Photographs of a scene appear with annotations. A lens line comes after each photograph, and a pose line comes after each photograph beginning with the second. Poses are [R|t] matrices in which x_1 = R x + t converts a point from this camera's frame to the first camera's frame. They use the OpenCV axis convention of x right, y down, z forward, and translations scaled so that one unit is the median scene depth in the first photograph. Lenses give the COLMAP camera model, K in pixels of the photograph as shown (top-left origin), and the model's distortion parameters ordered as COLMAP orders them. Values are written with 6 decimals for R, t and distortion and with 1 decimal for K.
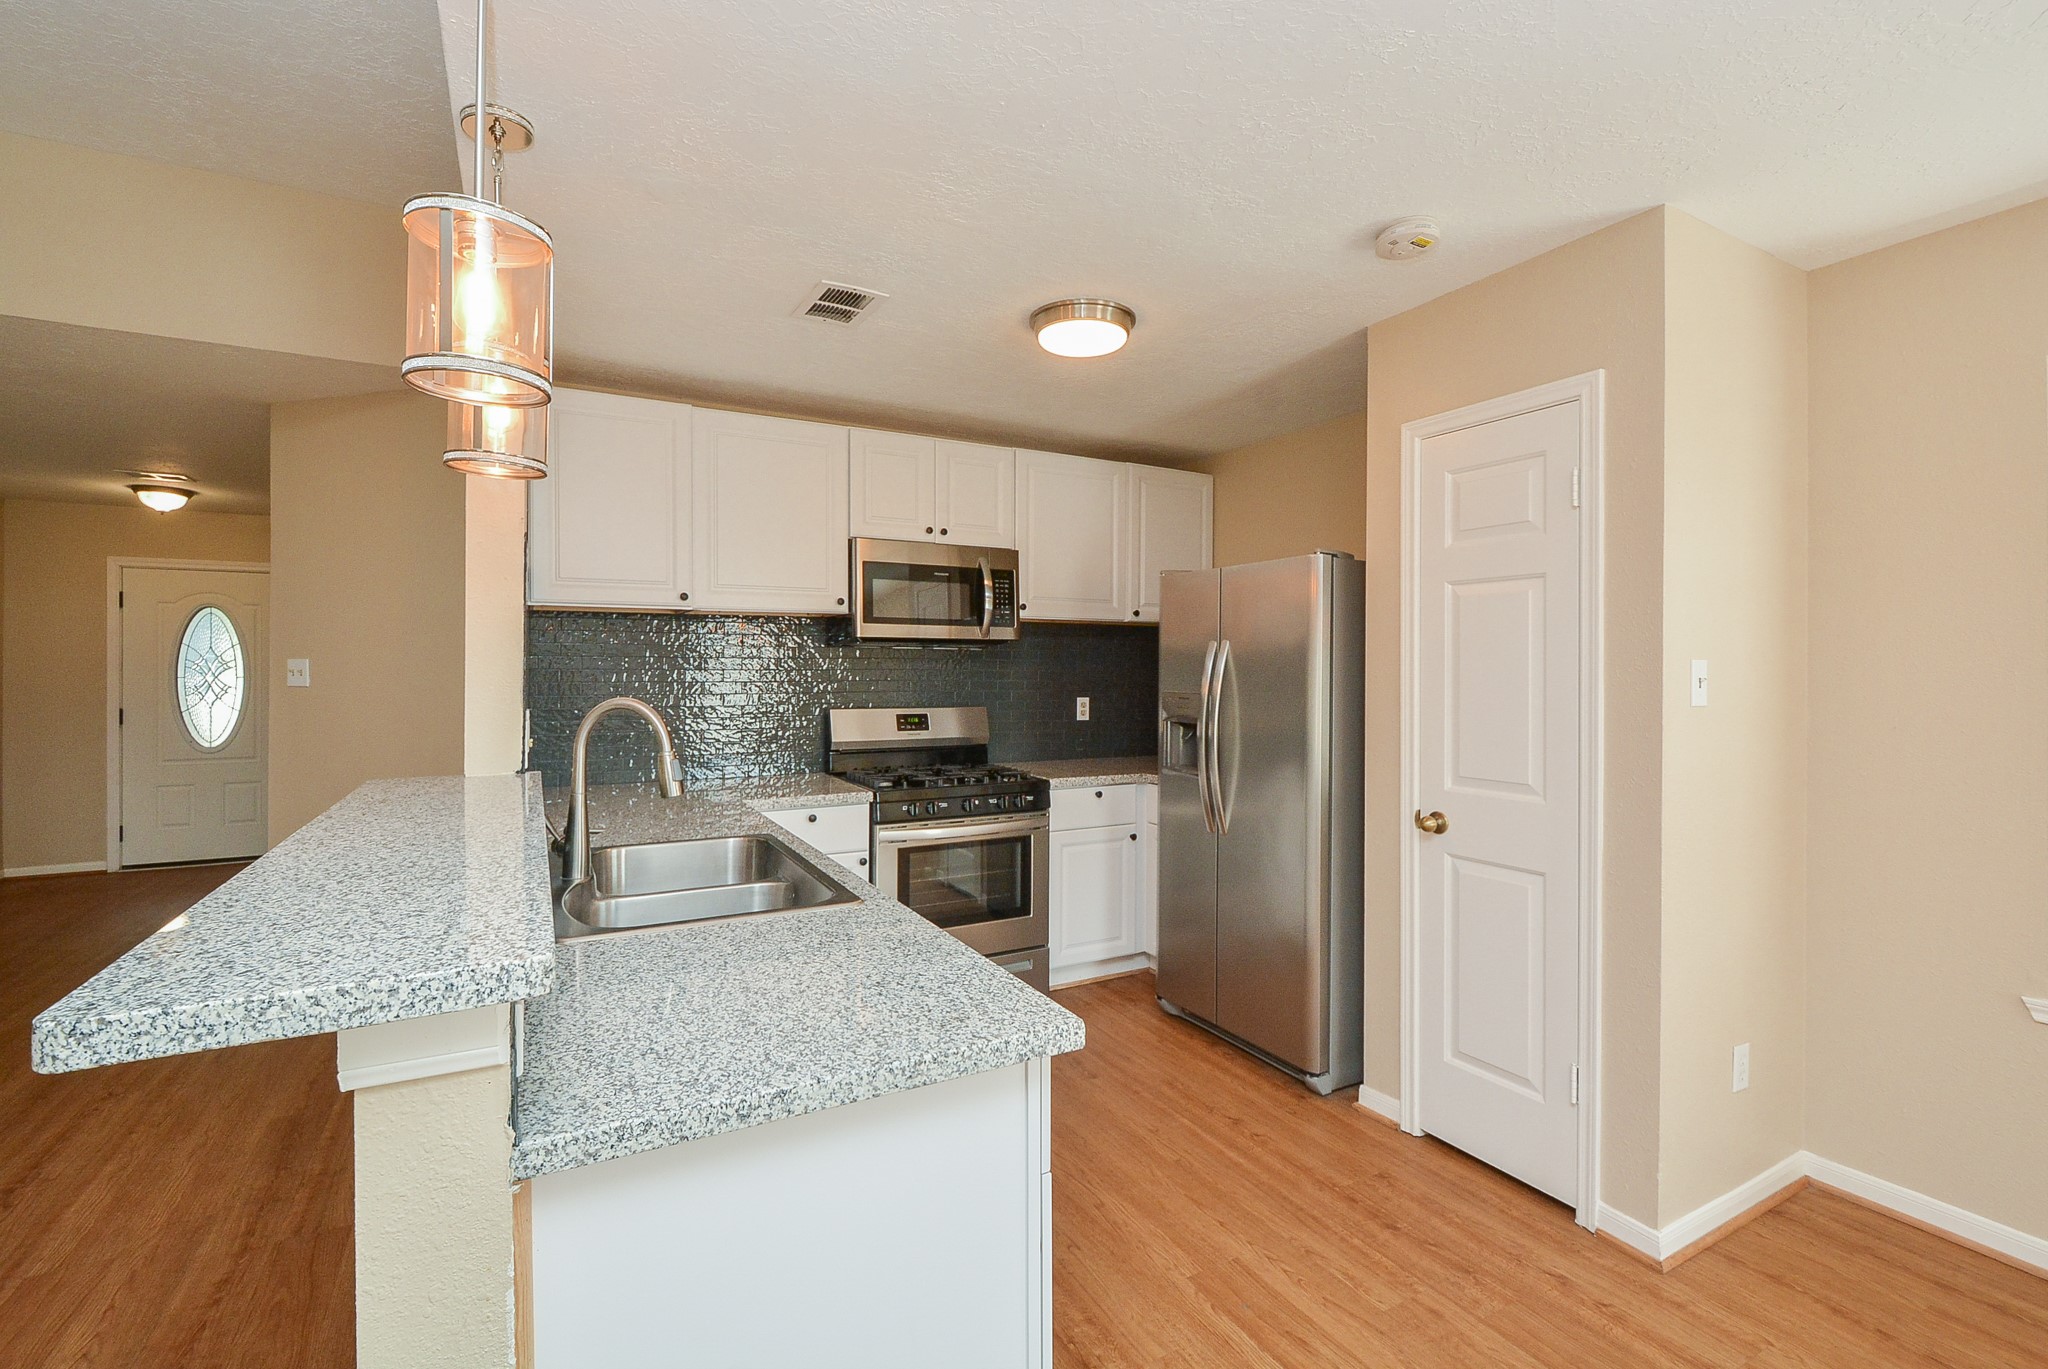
lens RADIAL K [[901.7, 0, 1029.1], [0, 901.7, 664.8], [0, 0, 1]] dist [0.002344, -0.003259]
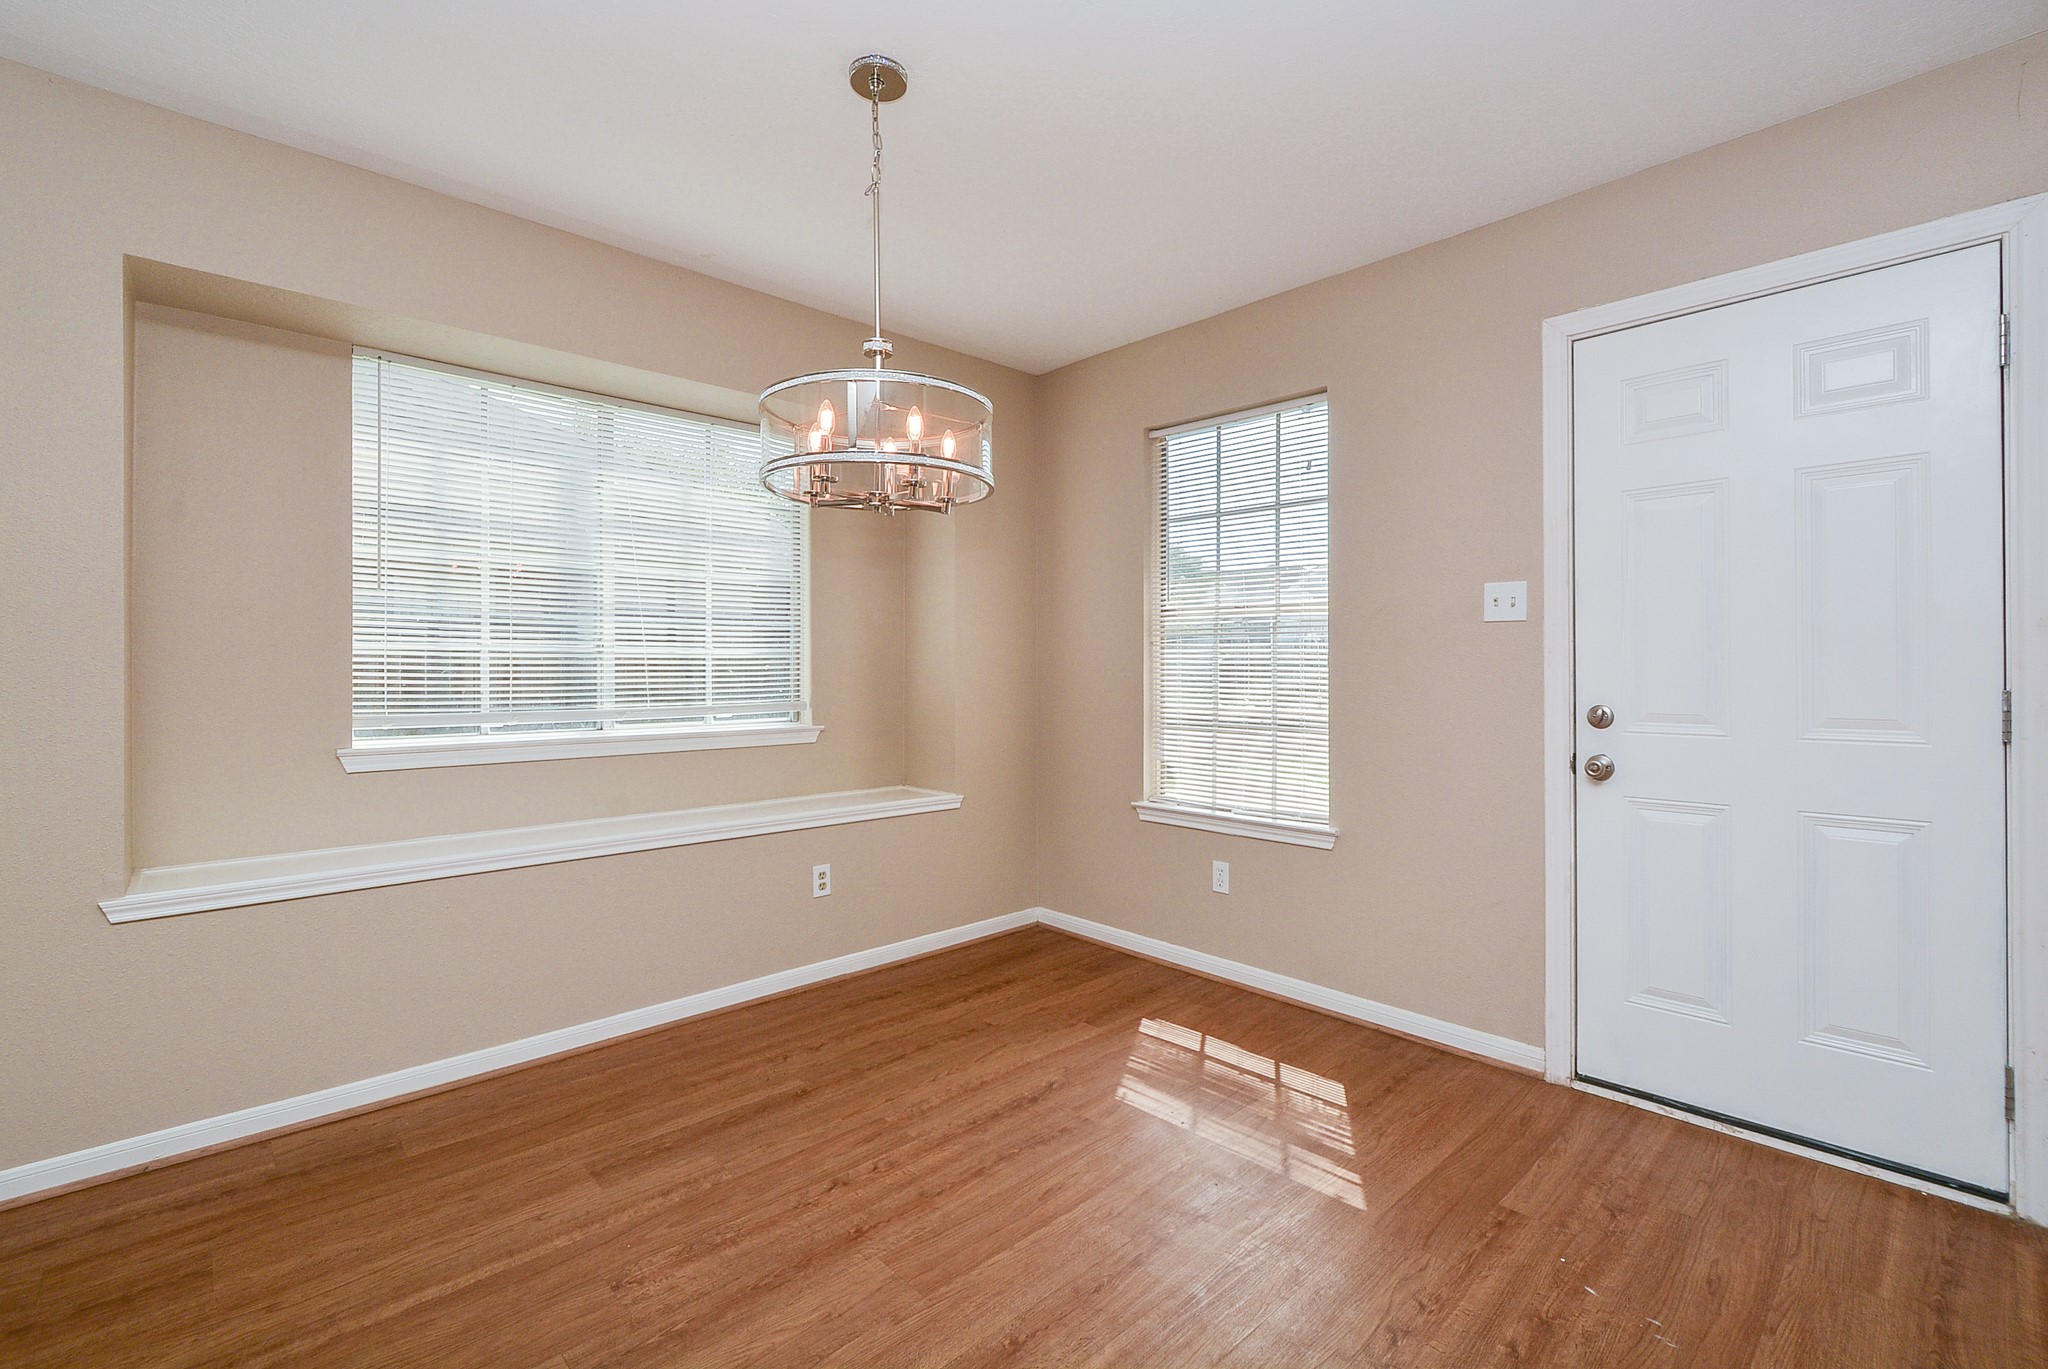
lens RADIAL K [[897.1, 0, 1030.6], [0, 897.1, 666.4], [0, 0, 1]] dist [0.008922, -0.007863]
pose [[-0.246361, 0.001992, 0.969176, -0.044926], [-0.000557, 0.999997, -0.002197, 0.065984], [-0.969178, -0.001081, -0.246359, 0.151629]]
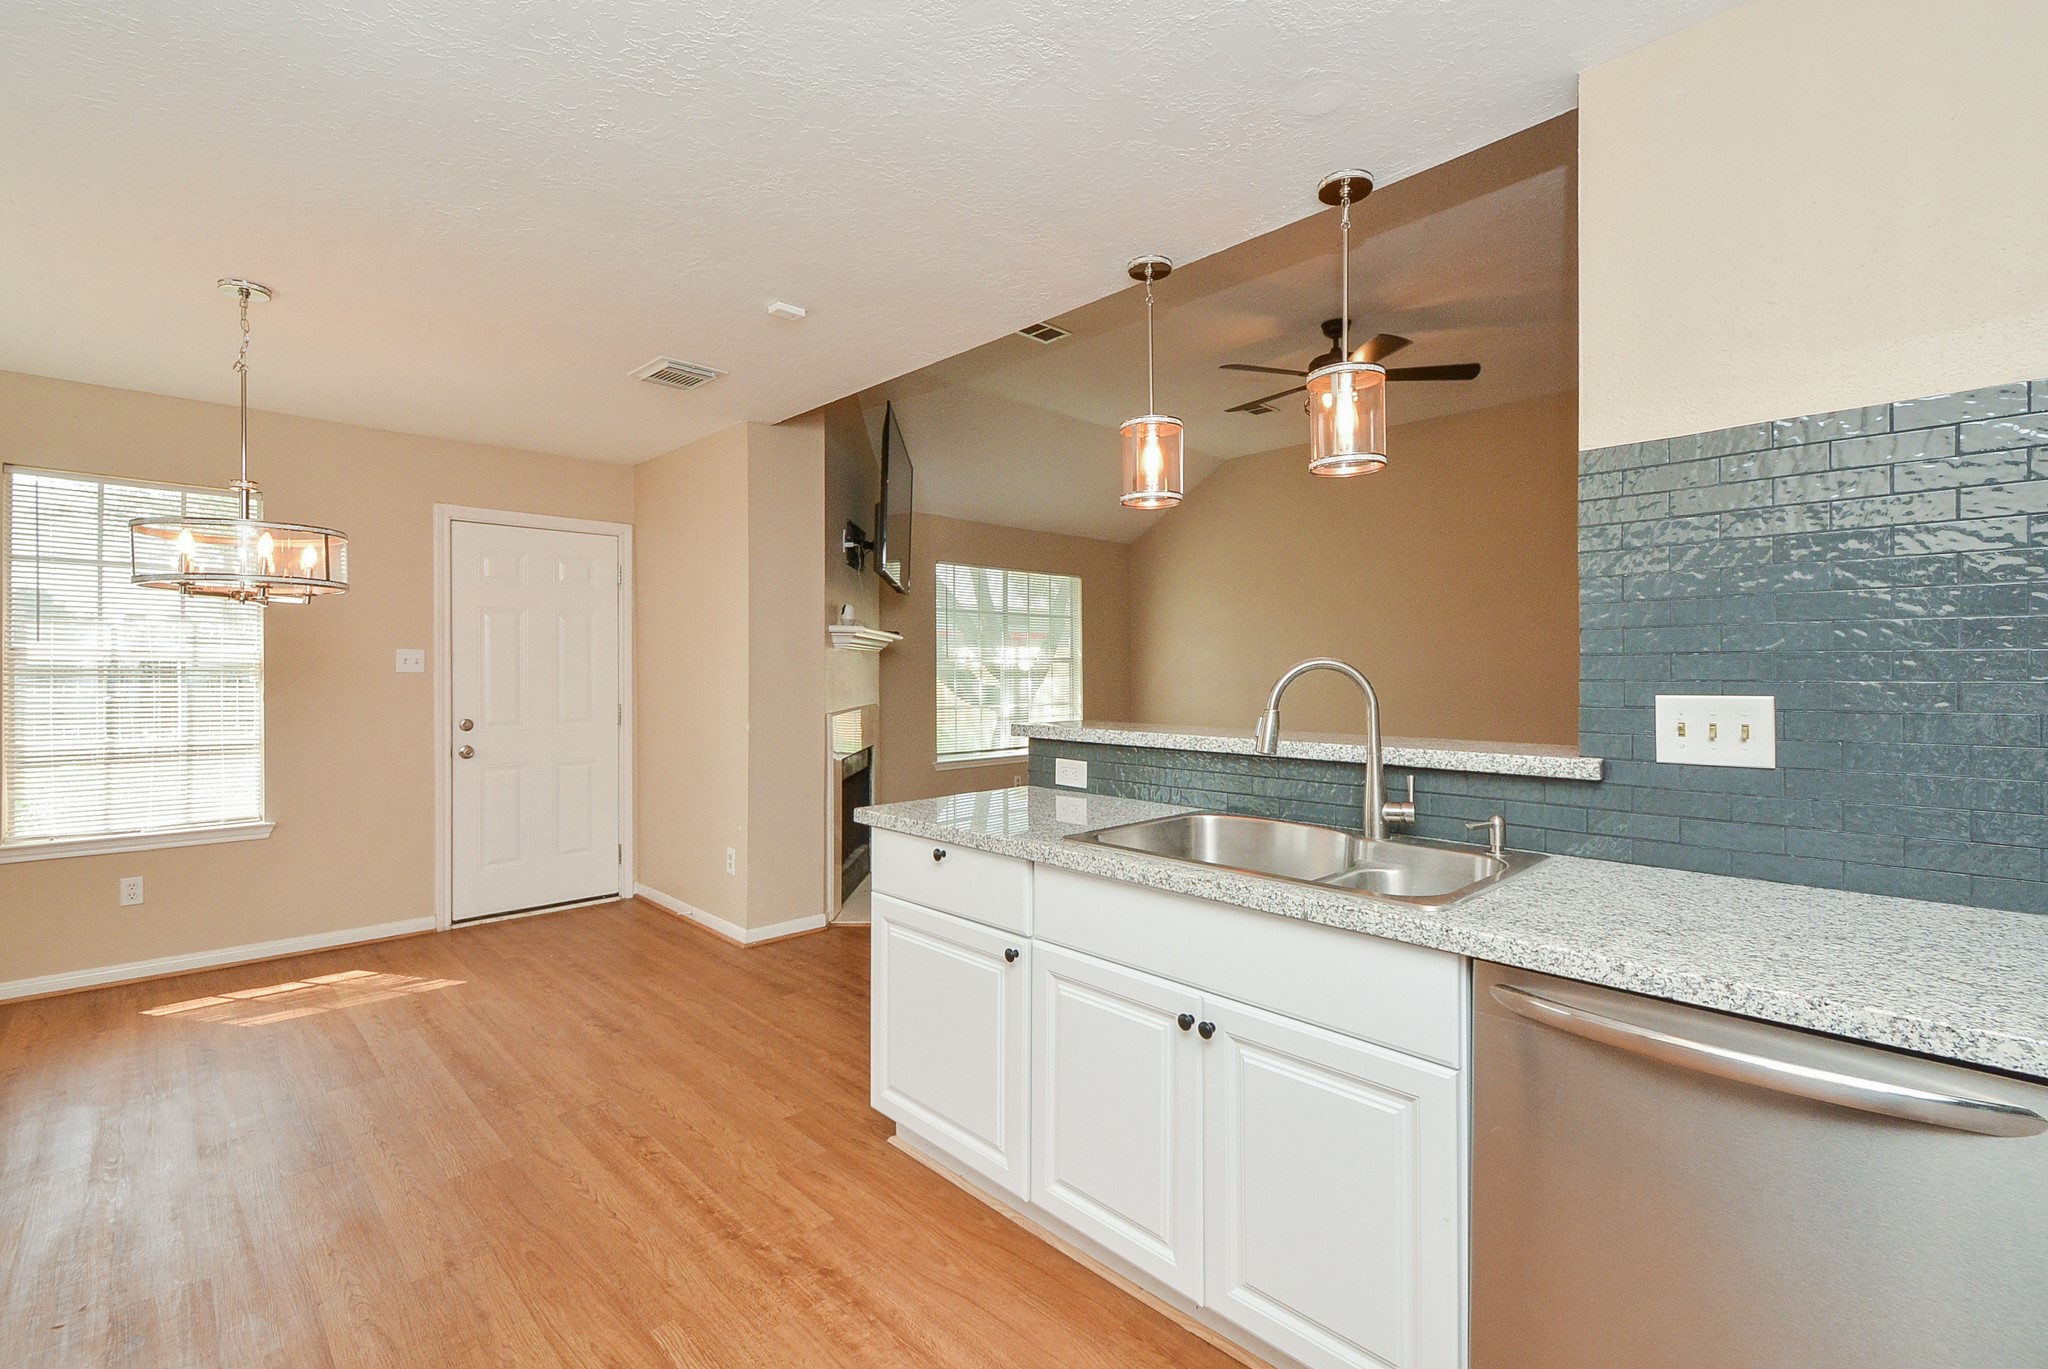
lens RADIAL K [[911.8, 0, 1030.4], [0, 911.8, 666.9], [0, 0, 1]] dist [0.003076, -0.007688]
pose [[-0.965561, -0.000381, -0.260175, 0.070041], [0.000956, 0.999987, -0.005012, 0.027426], [0.260174, -0.005088, -0.965548, 1.013176]]
